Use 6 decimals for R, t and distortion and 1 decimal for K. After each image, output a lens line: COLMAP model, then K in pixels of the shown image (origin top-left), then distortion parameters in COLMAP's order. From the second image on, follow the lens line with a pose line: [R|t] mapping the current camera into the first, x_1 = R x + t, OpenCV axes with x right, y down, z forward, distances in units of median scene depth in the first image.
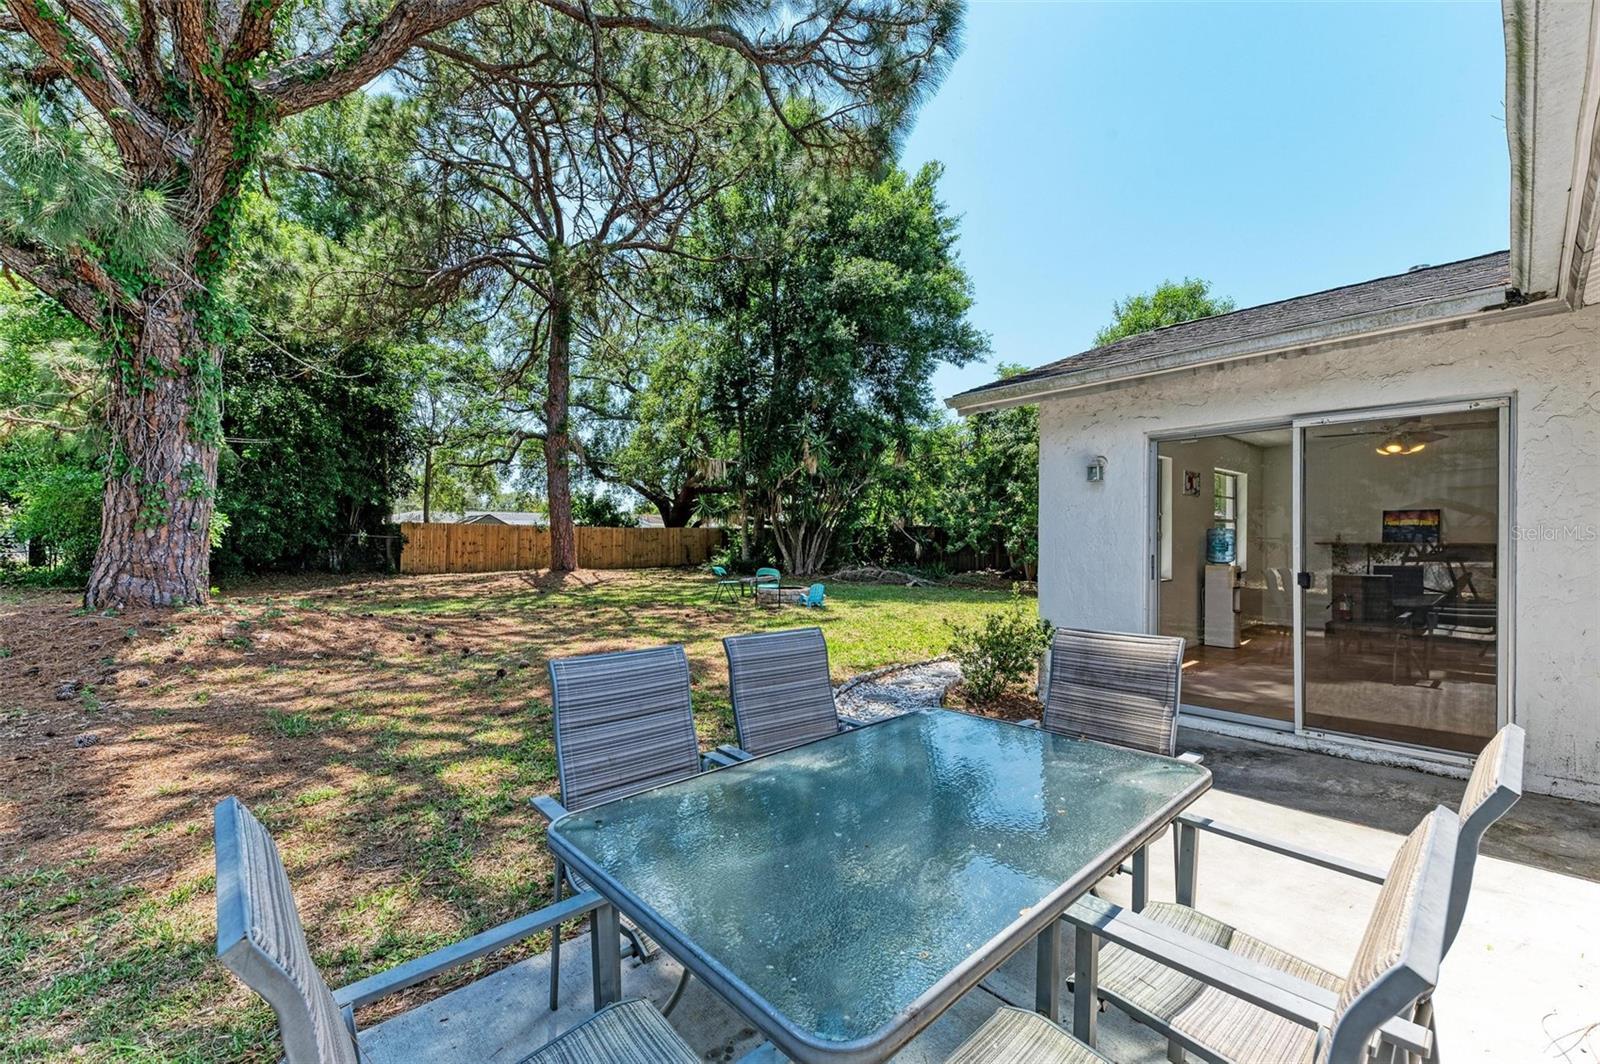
lens RADIAL K [[653.4, 0, 809.9], [0, 653.4, 536.2], [0, 0, 1]] dist [-0.009449, -0.004537]
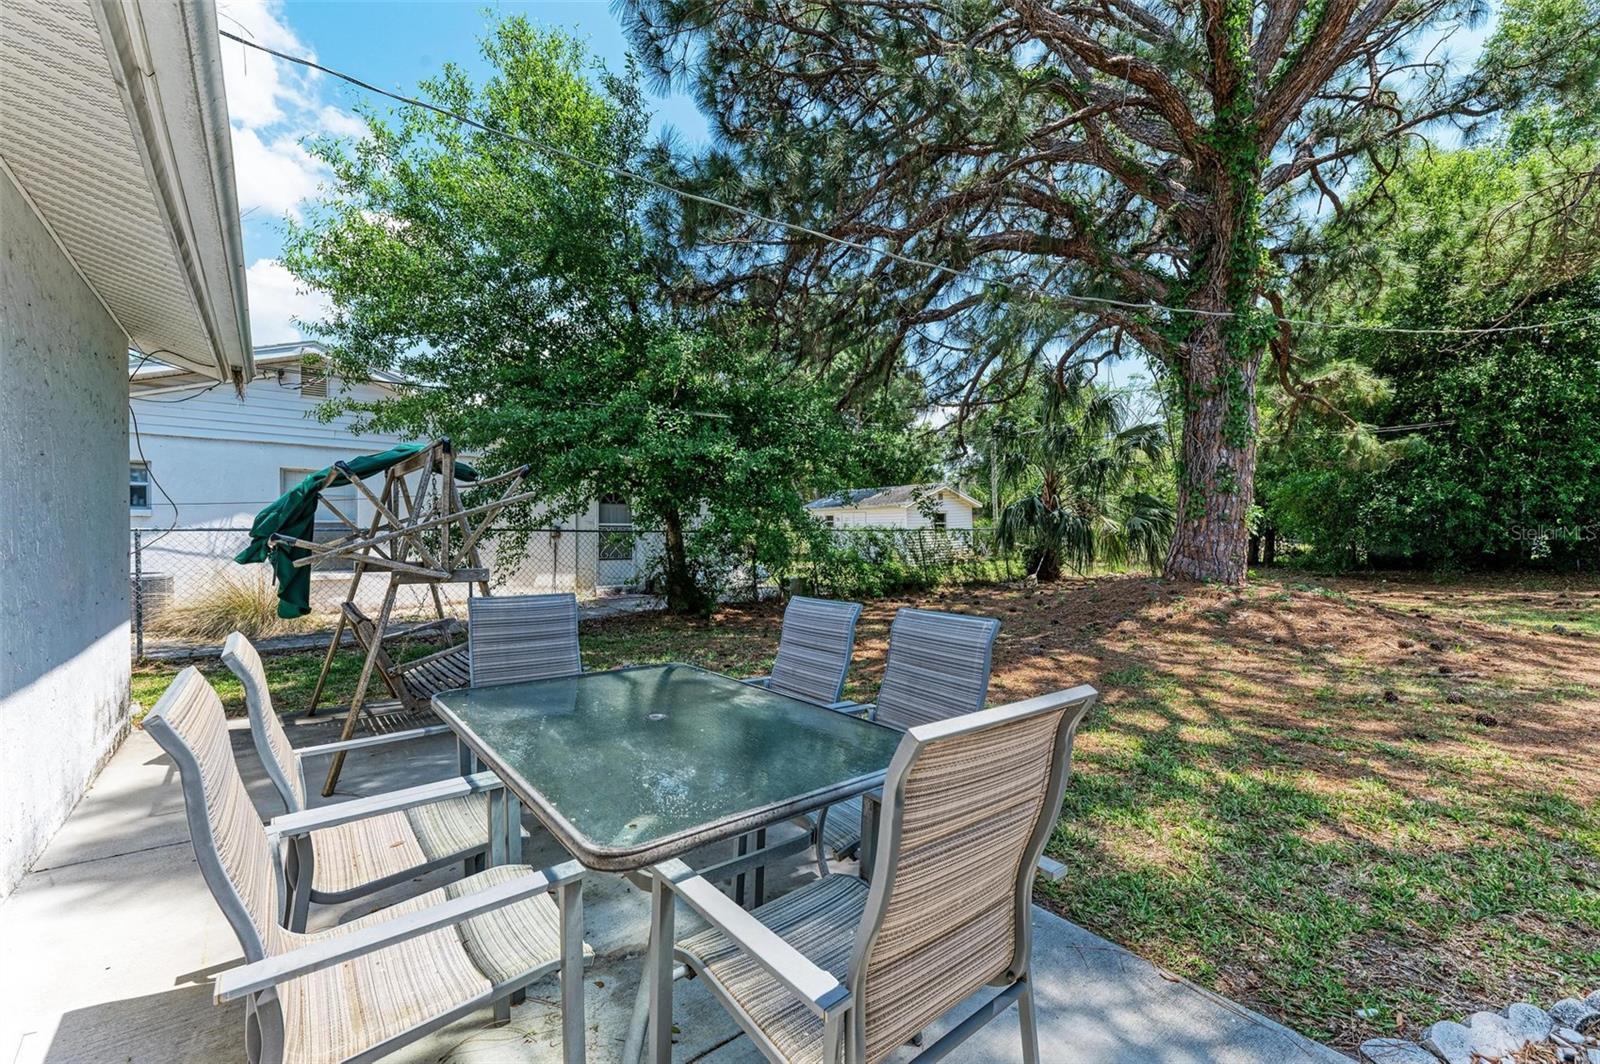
lens RADIAL K [[653.4, 0, 798.3], [0, 653.4, 531.4], [0, 0, 1]] dist [-0.009449, -0.004537]
pose [[-0.081701, -0.003563, -0.996651, 0.177636], [0.005292, 0.999978, -0.004009, 0.006850], [0.996643, -0.005602, -0.081680, 0.180900]]
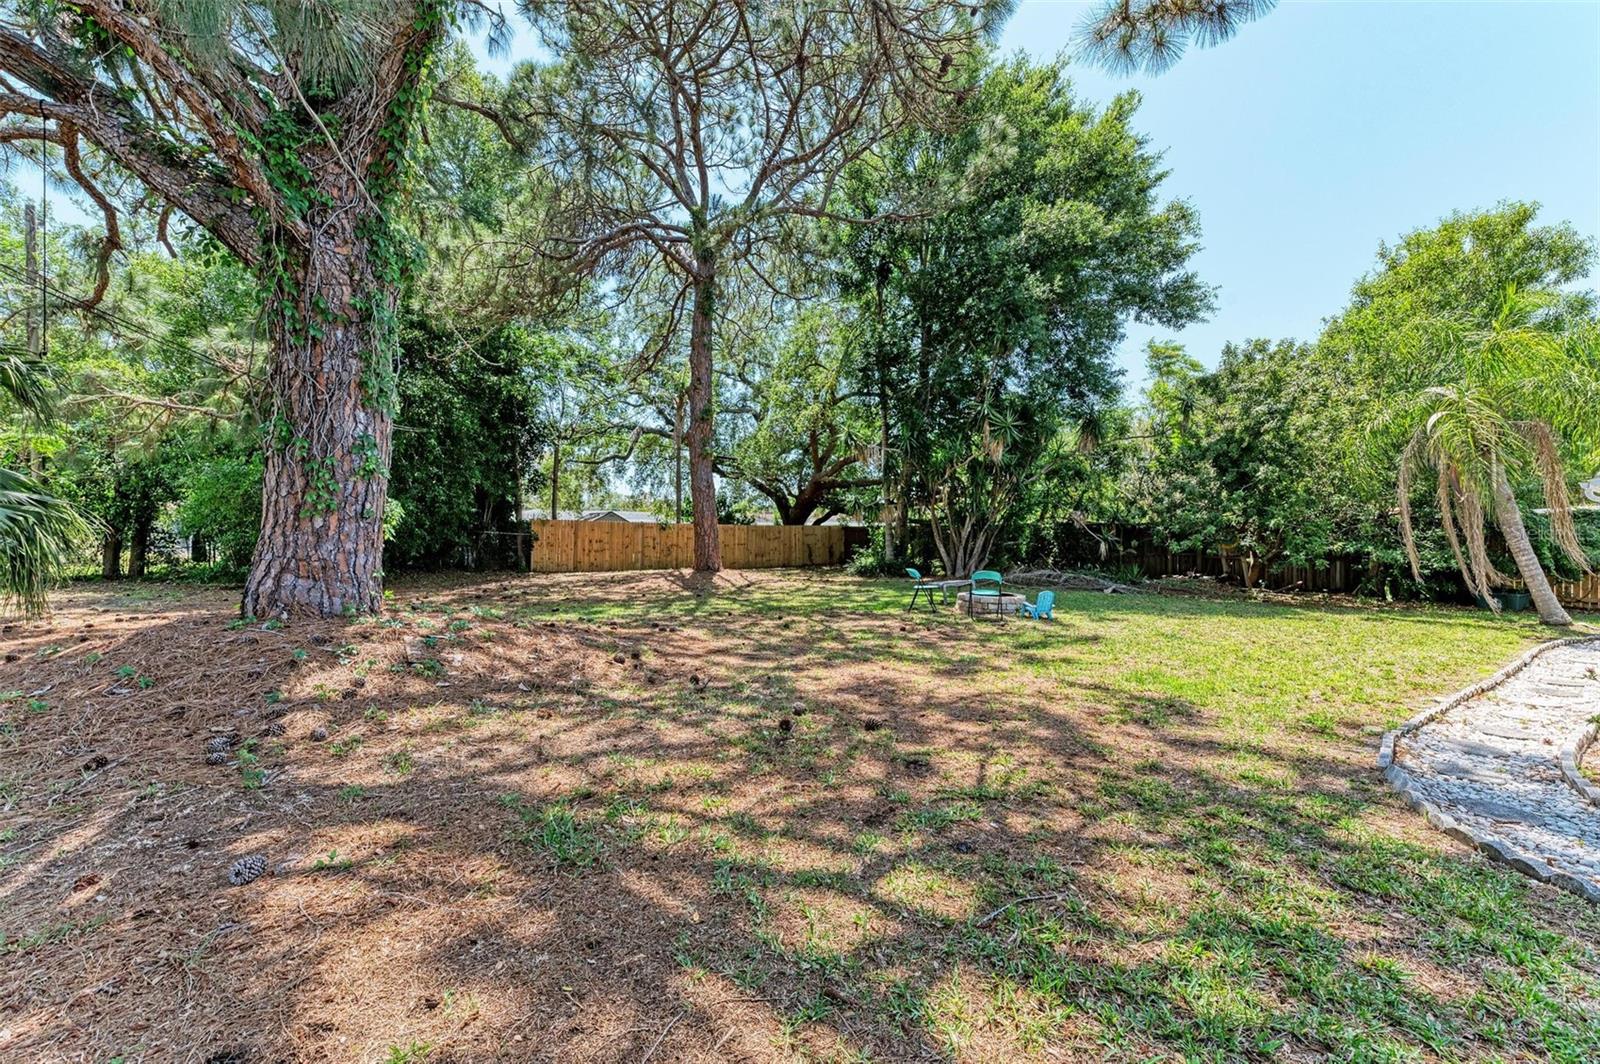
lens RADIAL K [[653.4, 0, 798.2], [0, 653.4, 539.5], [0, 0, 1]] dist [-0.009449, -0.004537]
pose [[0.990725, 0.002911, -0.135853, -0.189986], [-0.002225, 0.999984, 0.005201, 0.006167], [0.135866, -0.004851, 0.990715, 0.166752]]
